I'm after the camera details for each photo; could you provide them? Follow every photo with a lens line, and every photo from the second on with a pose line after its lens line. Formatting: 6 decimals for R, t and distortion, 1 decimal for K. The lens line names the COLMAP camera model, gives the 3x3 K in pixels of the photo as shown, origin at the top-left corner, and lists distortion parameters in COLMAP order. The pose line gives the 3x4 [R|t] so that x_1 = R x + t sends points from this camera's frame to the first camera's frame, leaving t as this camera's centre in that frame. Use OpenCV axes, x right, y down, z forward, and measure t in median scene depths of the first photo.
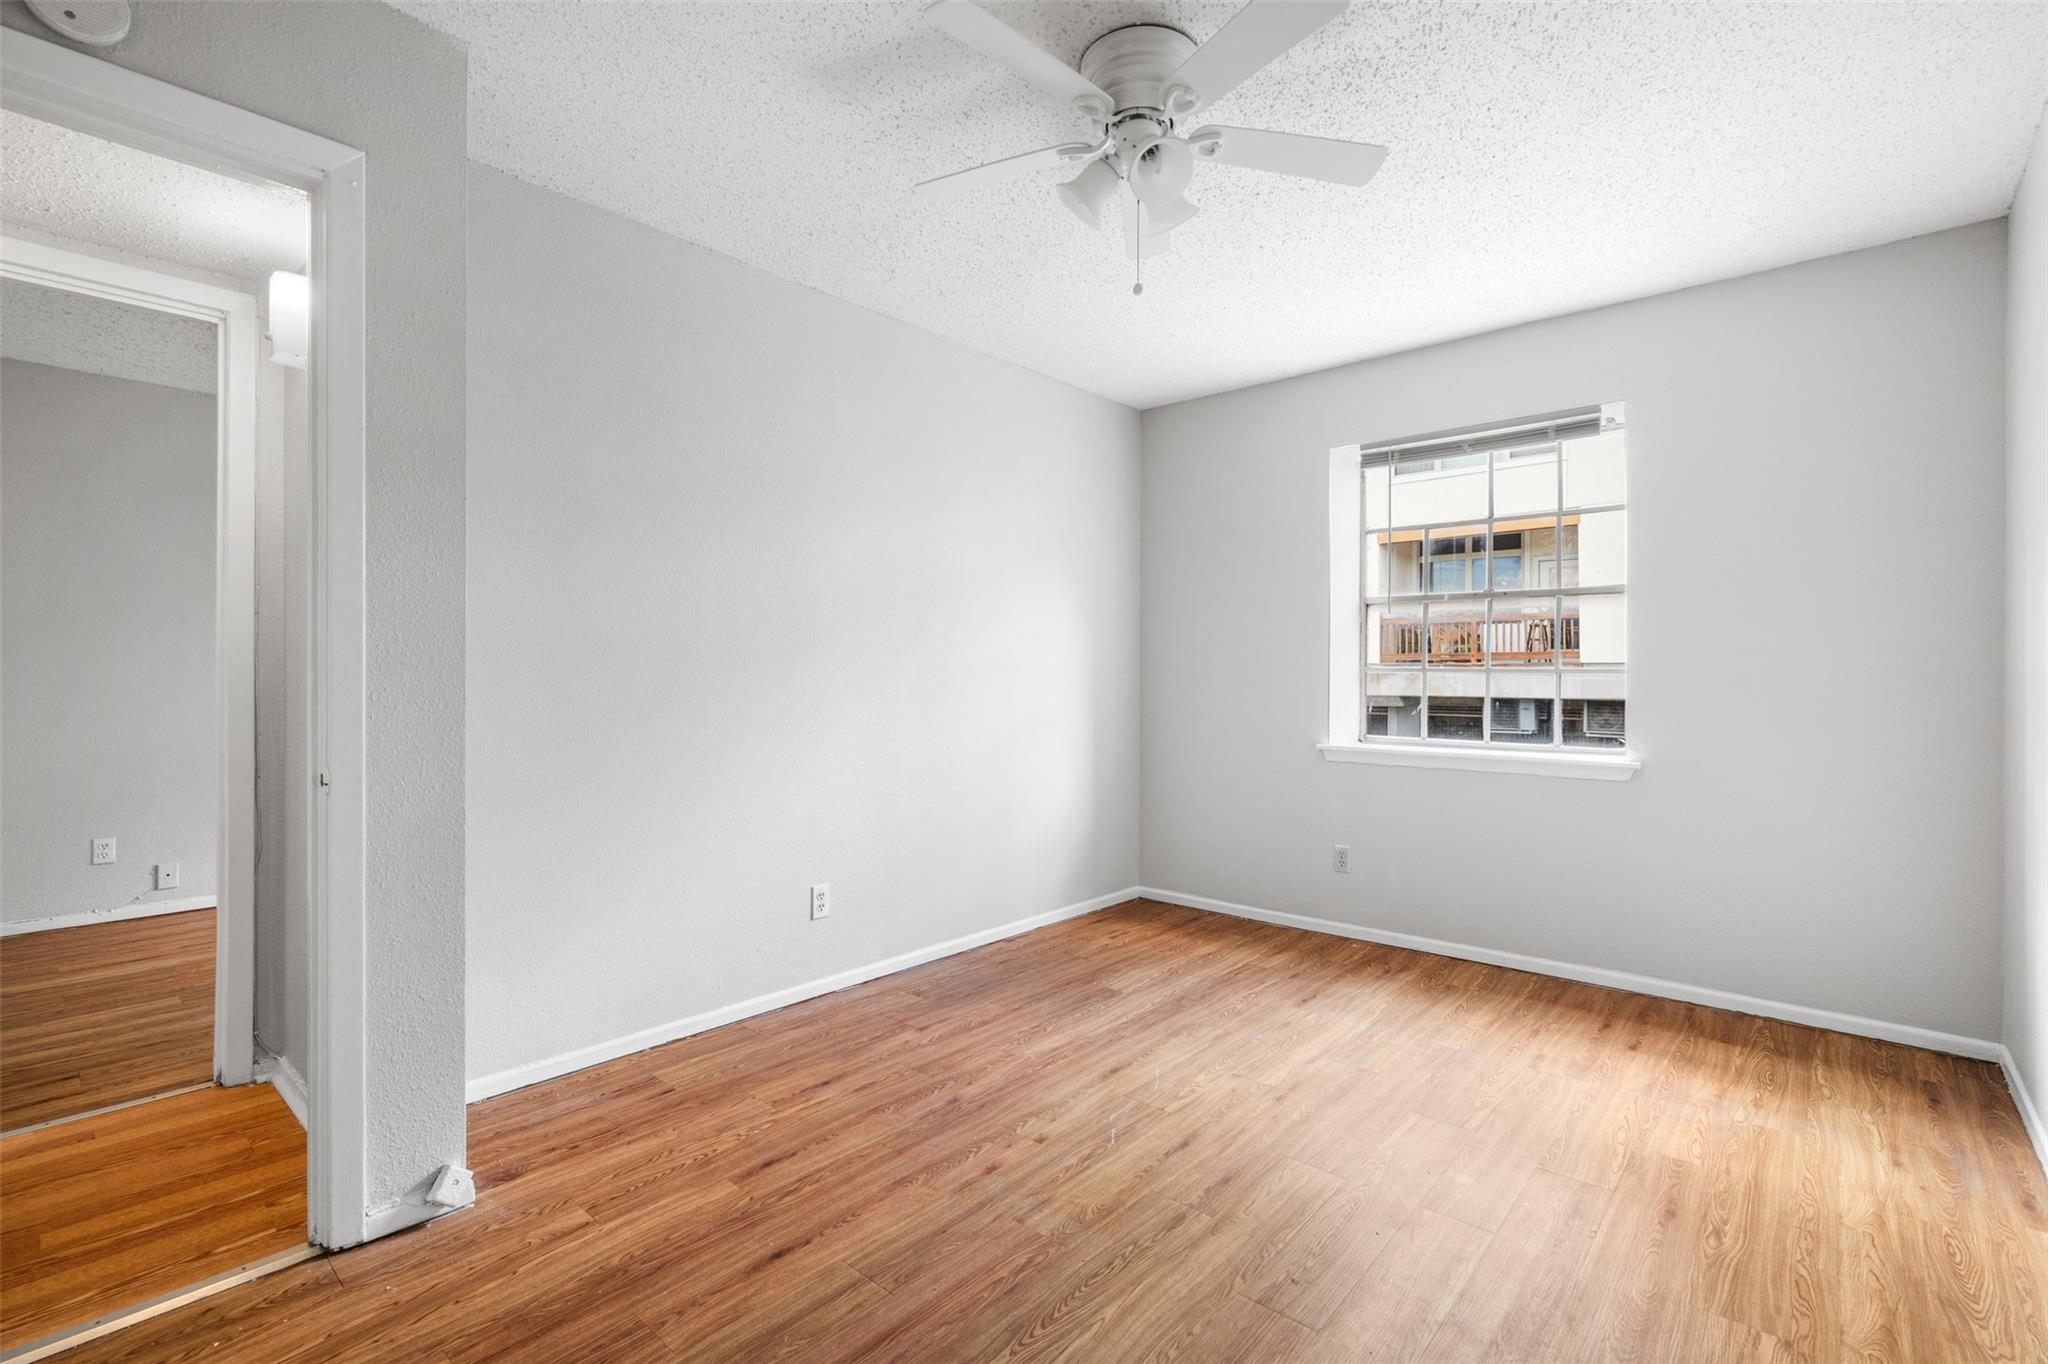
lens RADIAL K [[922.2, 0, 1029.6], [0, 922.2, 678.0], [0, 0, 1]] dist [-0.001834, -0.000506]
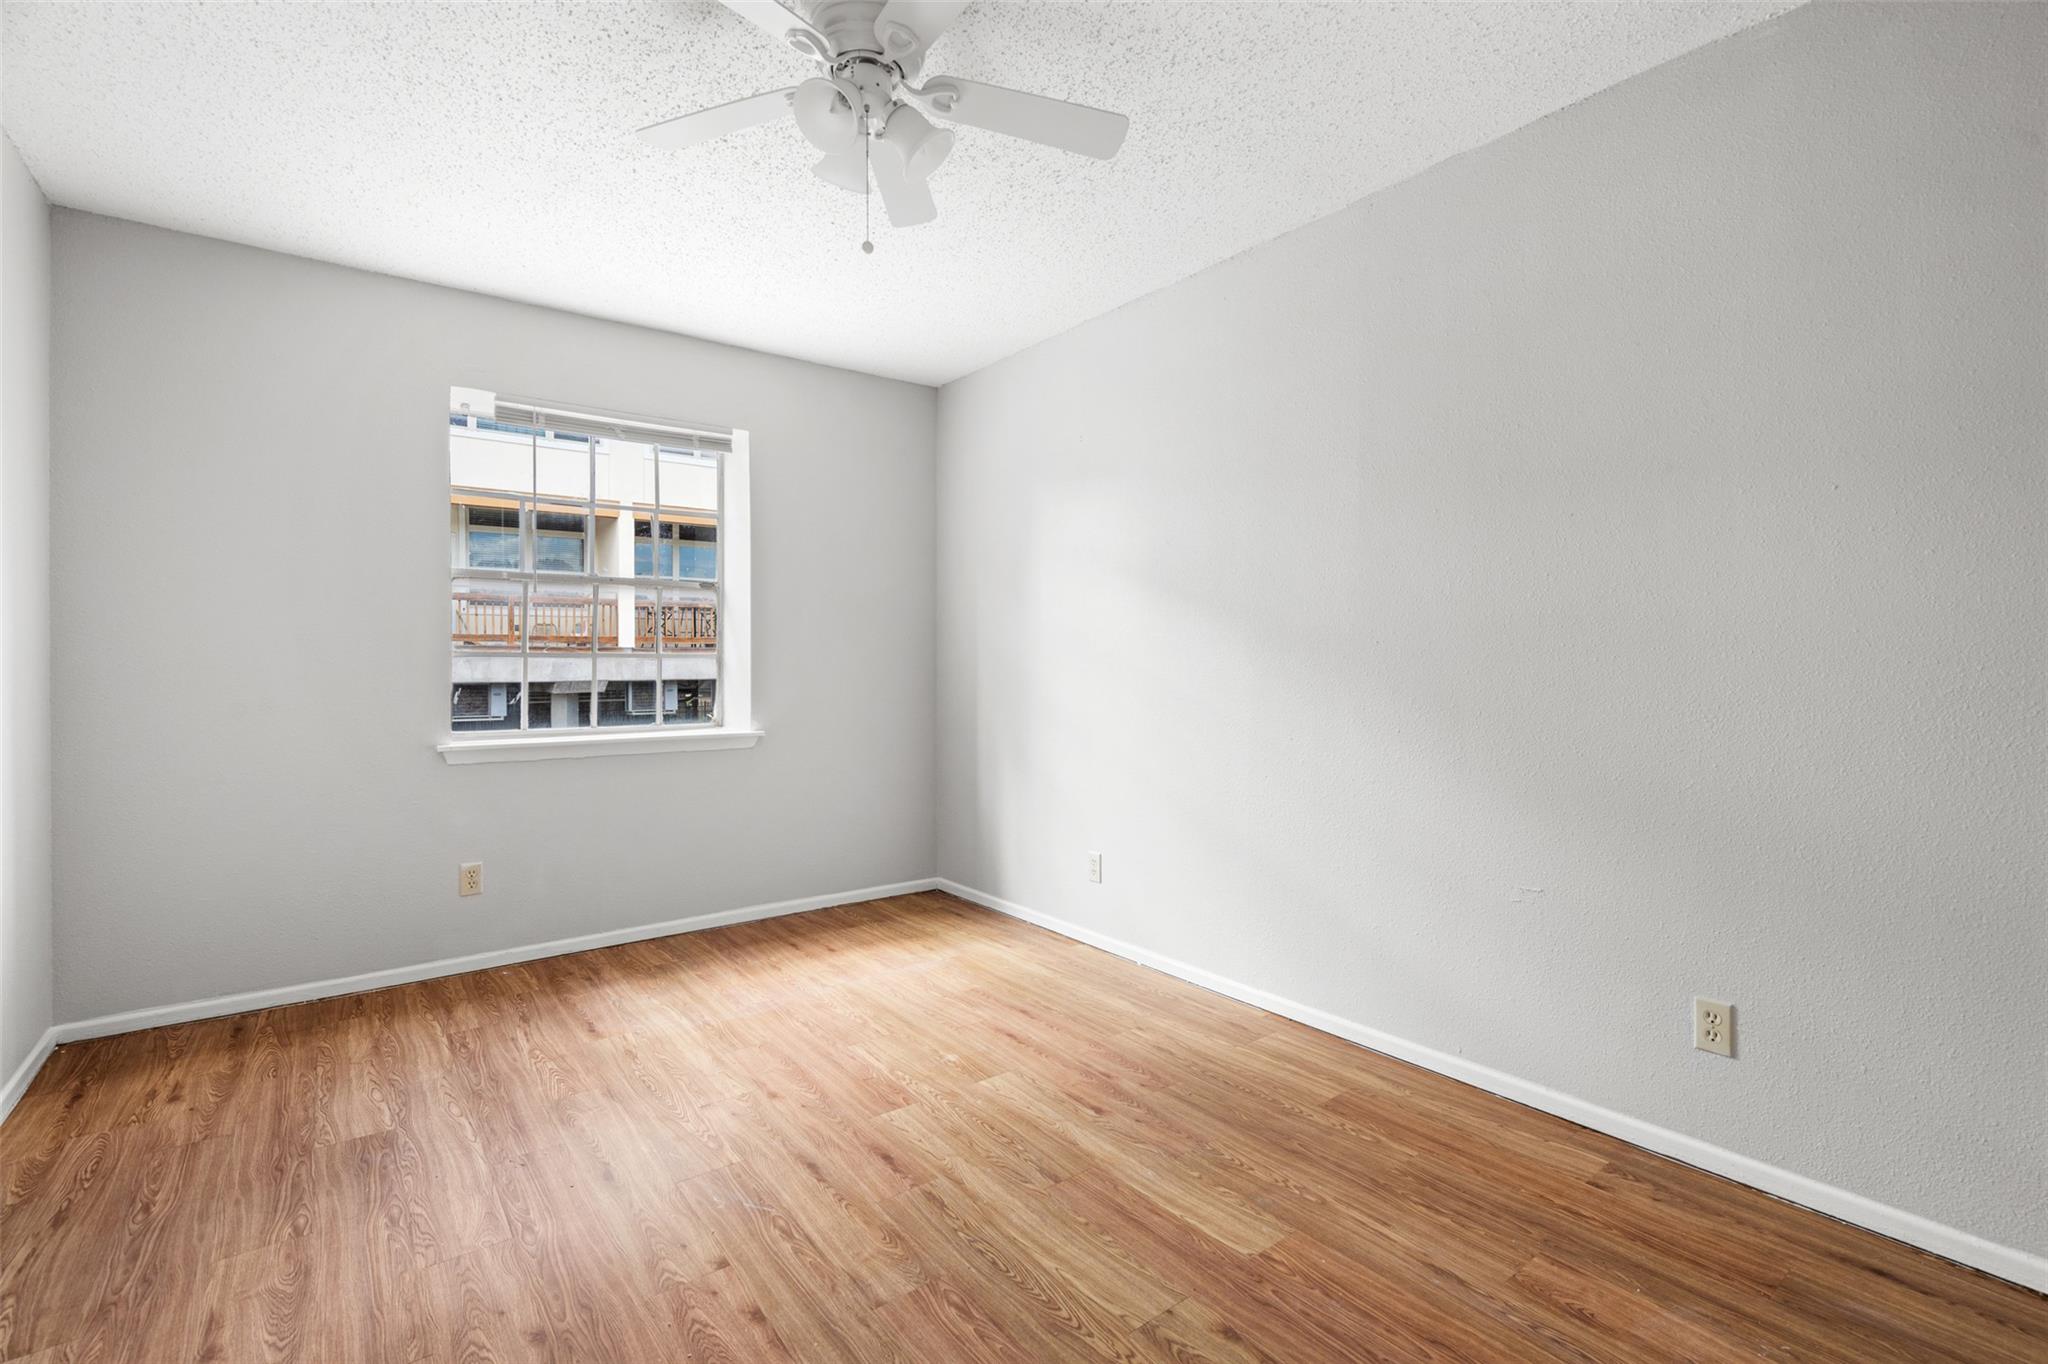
lens RADIAL K [[935.4, 0, 1034.3], [0, 935.4, 677.4], [0, 0, 1]] dist [-0.004158, -0.000286]
pose [[0.184438, -0.020328, 0.982634, -0.529824], [0.006293, 0.999790, 0.019502, 0.000095], [-0.982824, 0.002587, 0.184528, 0.457732]]
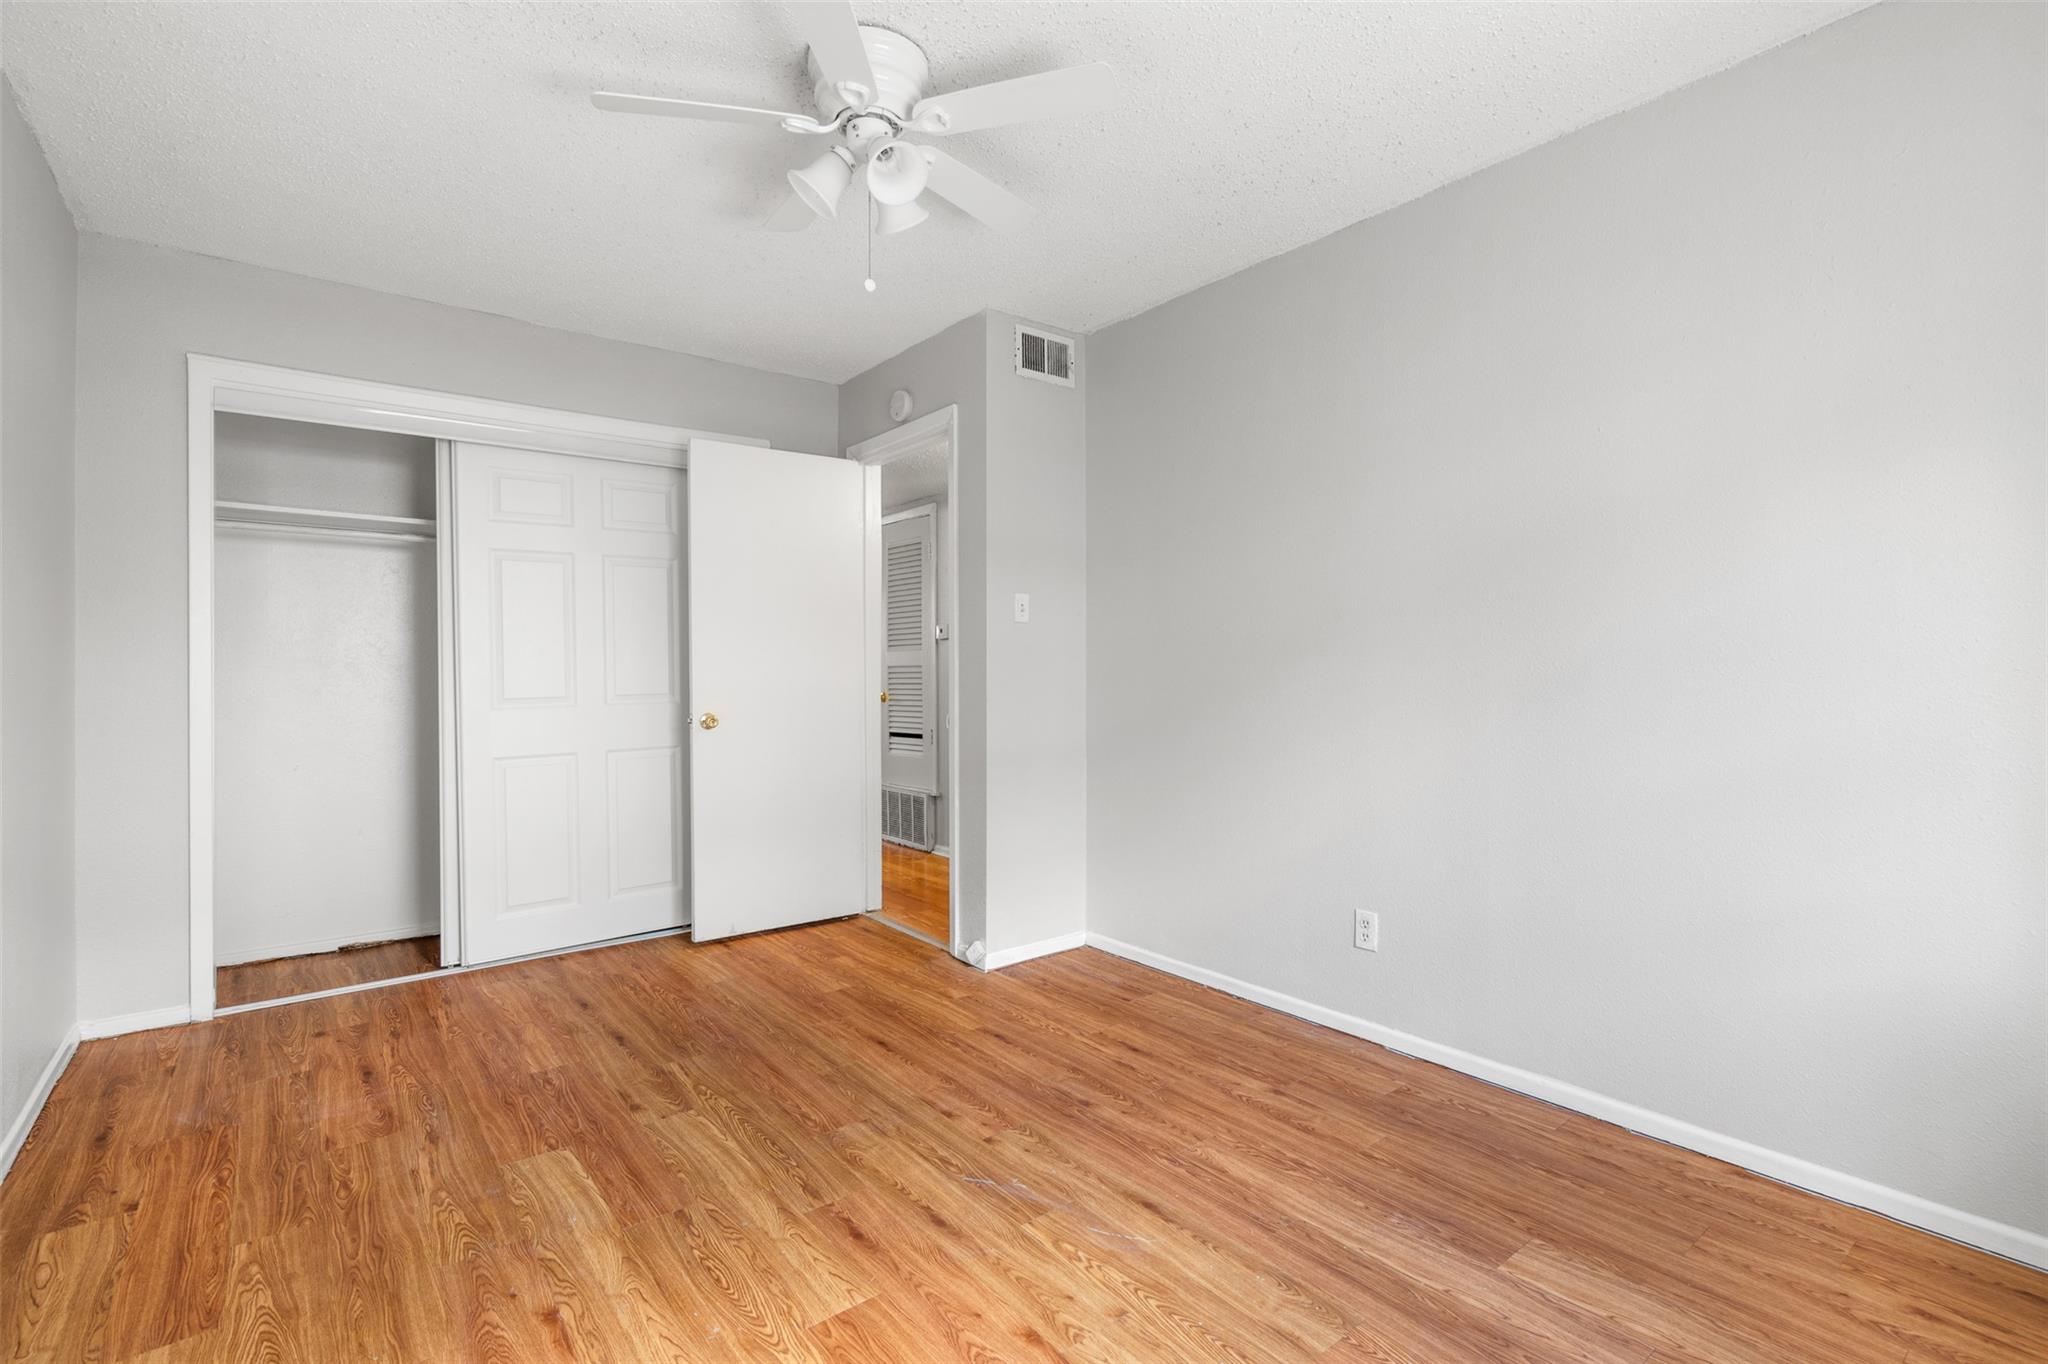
lens RADIAL K [[941.0, 0, 1022.5], [0, 941.0, 636.8], [0, 0, 1]] dist [-0.002215, -0.000174]
pose [[-0.177817, -0.035663, -0.983417, 0.766193], [0.000199, 0.999342, -0.036277, 0.003961], [0.984064, -0.006646, -0.177693, 0.927946]]
